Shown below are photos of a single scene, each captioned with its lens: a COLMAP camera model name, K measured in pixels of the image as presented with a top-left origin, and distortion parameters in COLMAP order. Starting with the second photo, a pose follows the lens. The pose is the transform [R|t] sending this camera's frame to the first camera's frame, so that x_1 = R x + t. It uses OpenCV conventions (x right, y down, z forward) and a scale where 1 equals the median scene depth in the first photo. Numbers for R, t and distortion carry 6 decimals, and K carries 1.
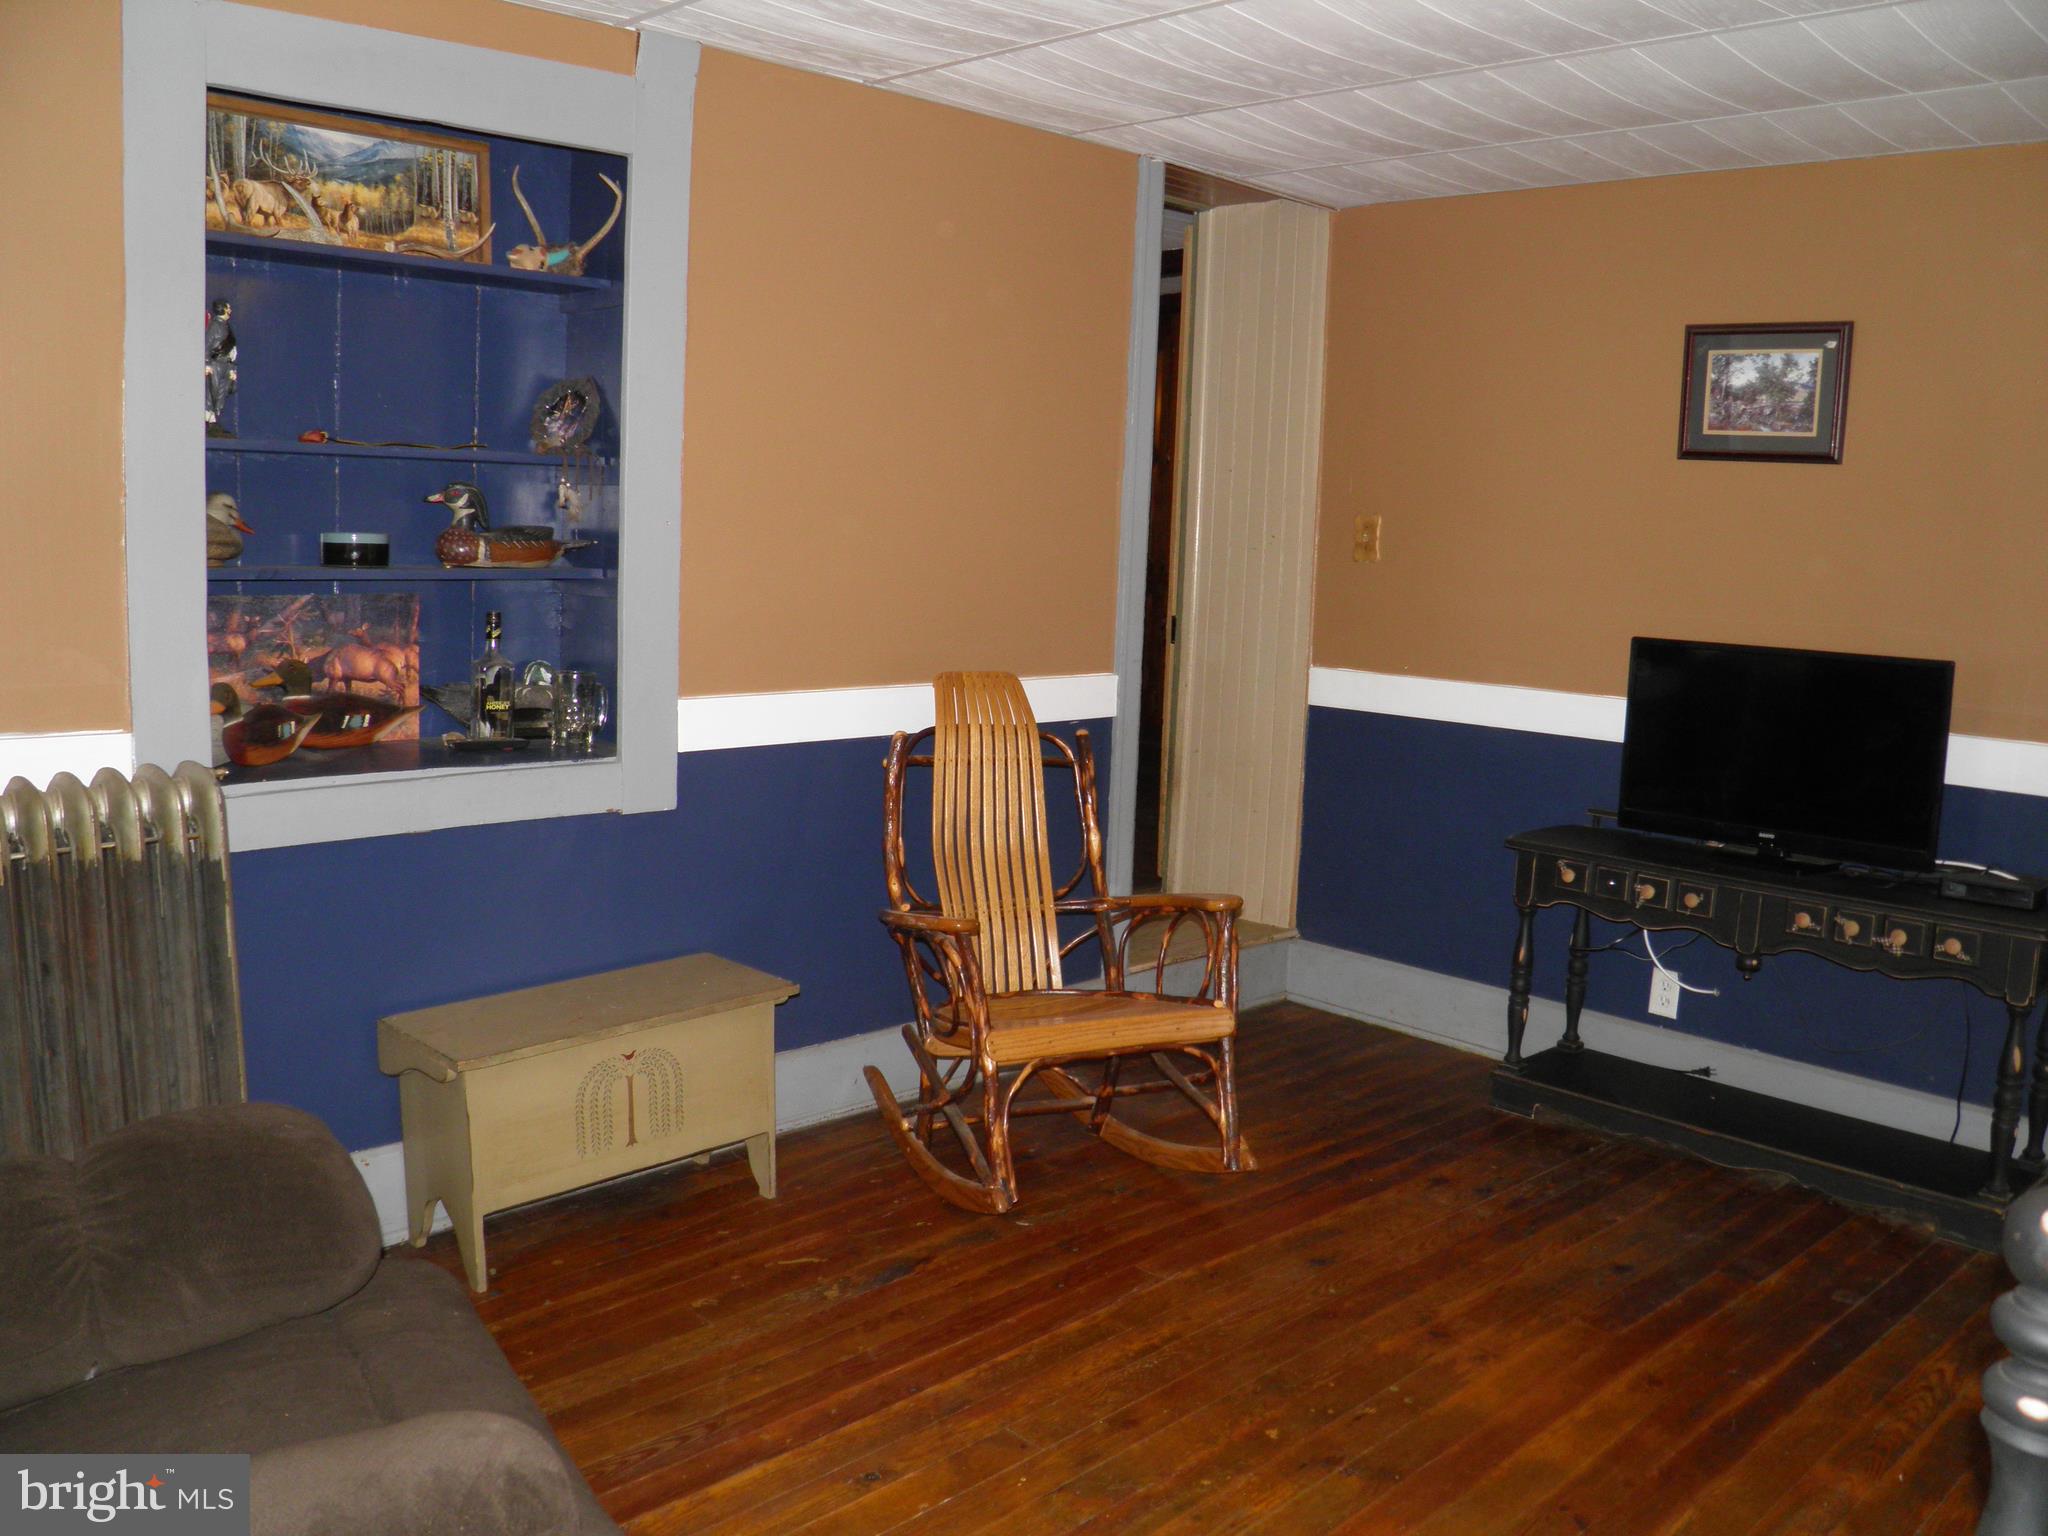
lens RADIAL K [[1698.7, 0, 1022.3], [0, 1698.7, 769.2], [0, 0, 1]] dist [-0.146926, 0.099674]
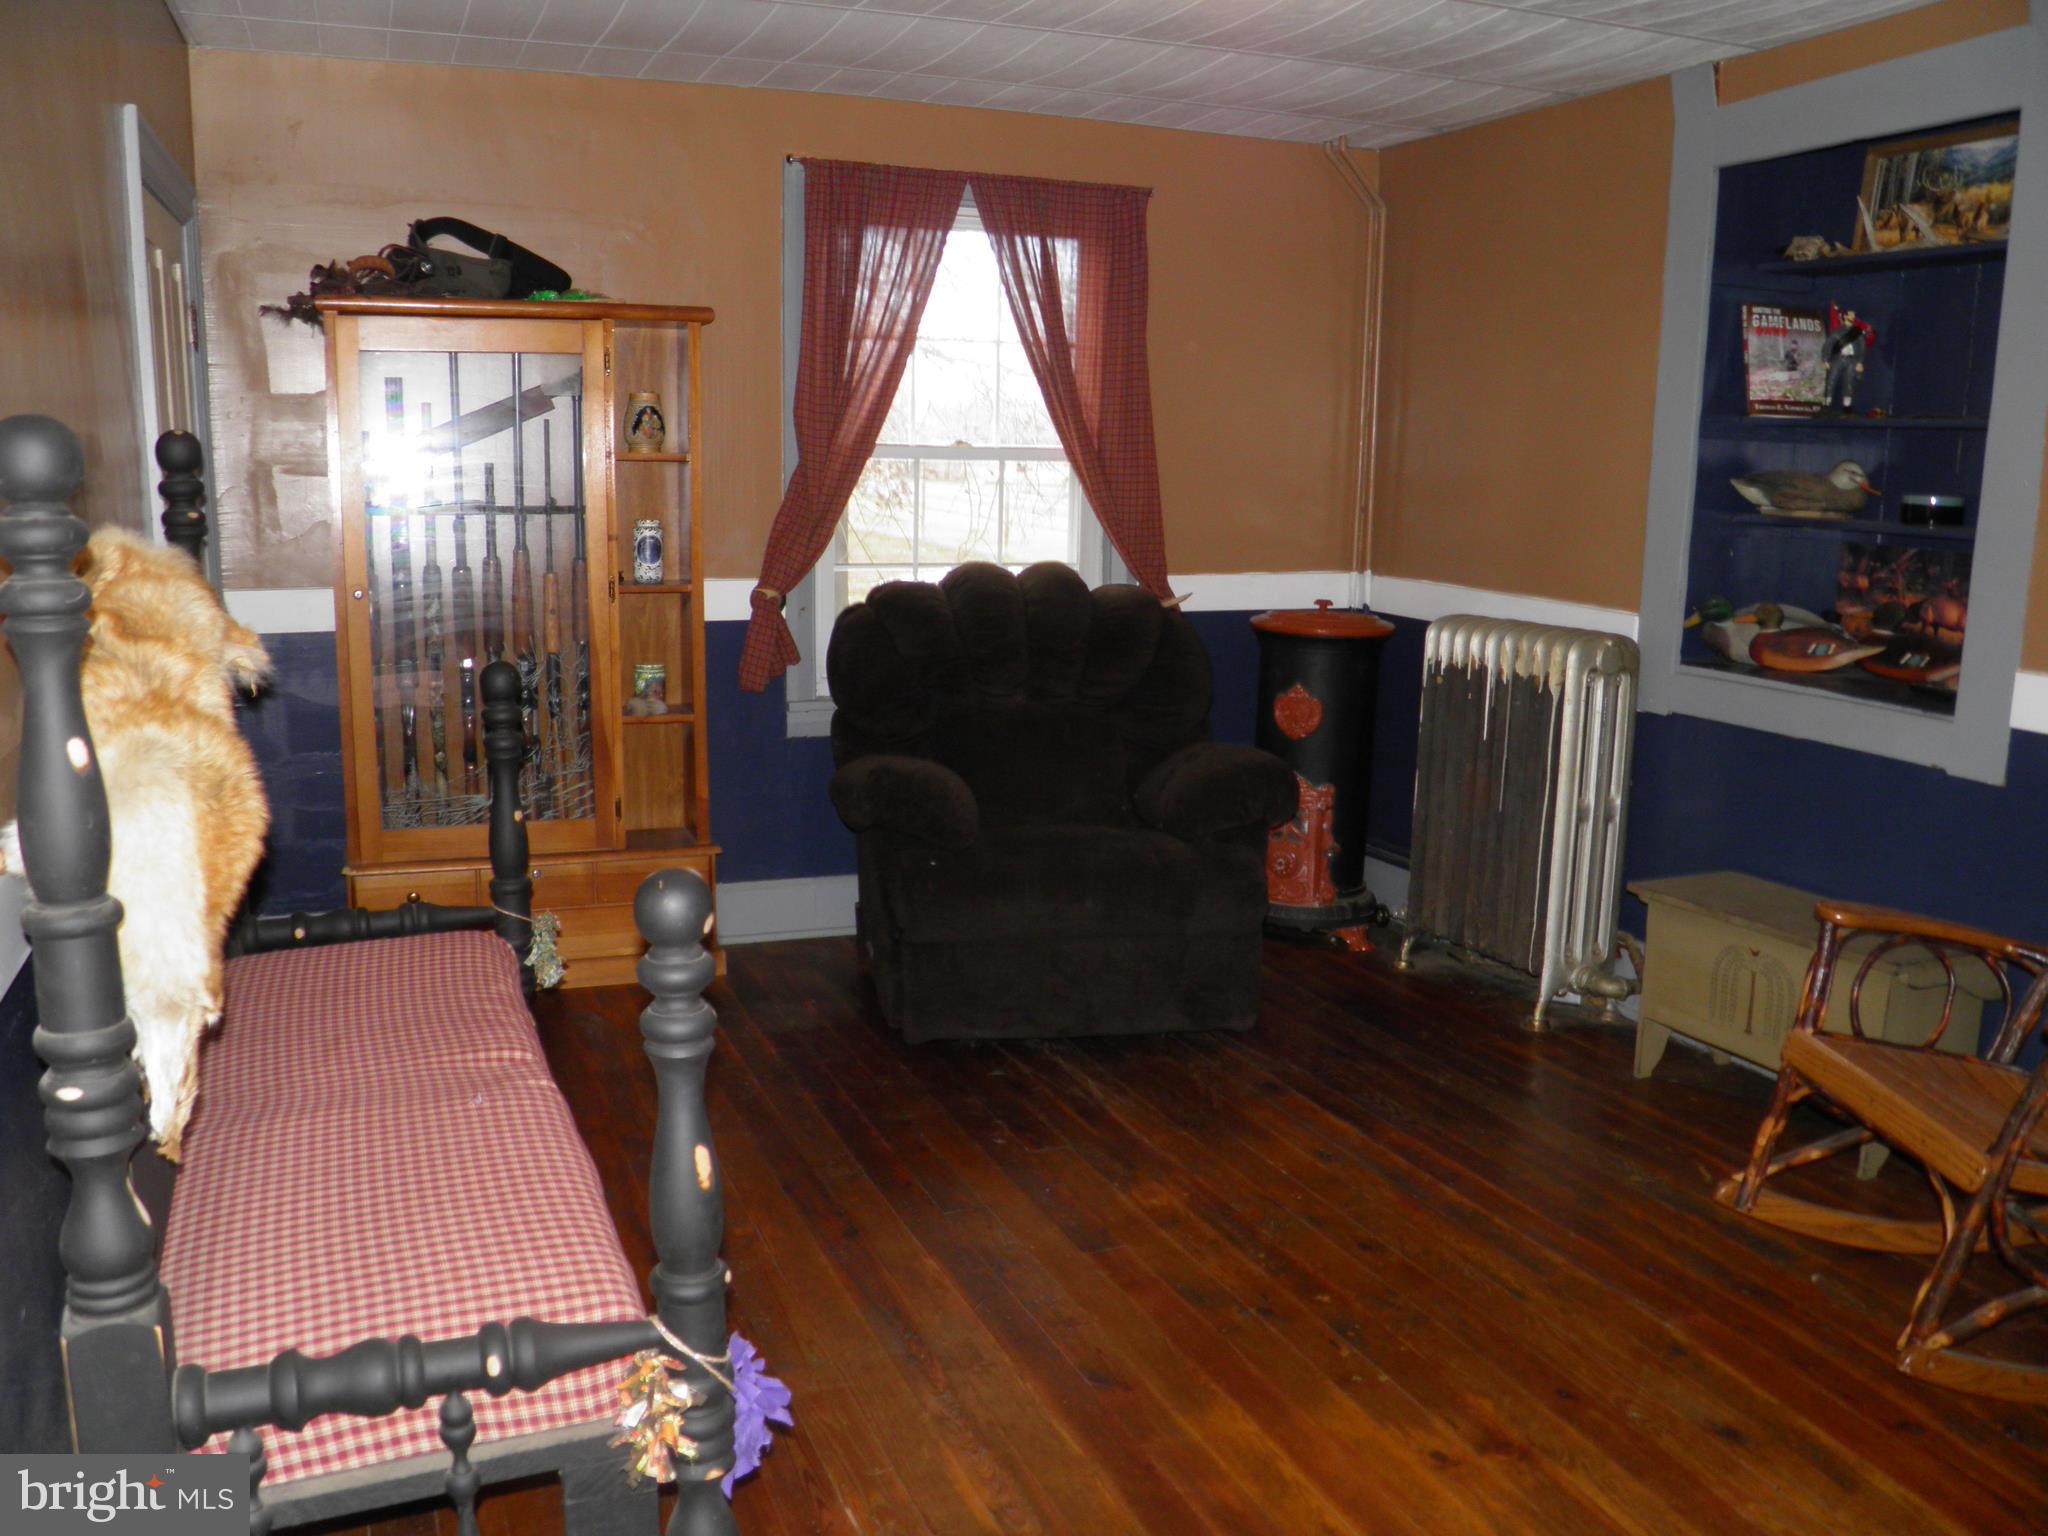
lens RADIAL K [[1698.7, 0, 1024.1], [0, 1698.7, 775.4], [0, 0, 1]] dist [-0.146926, 0.099674]
pose [[-0.381221, 0.131876, -0.915030, 0.921168], [-0.163725, 0.964497, 0.207217, -0.089758], [0.909871, 0.228809, -0.346095, 0.889102]]
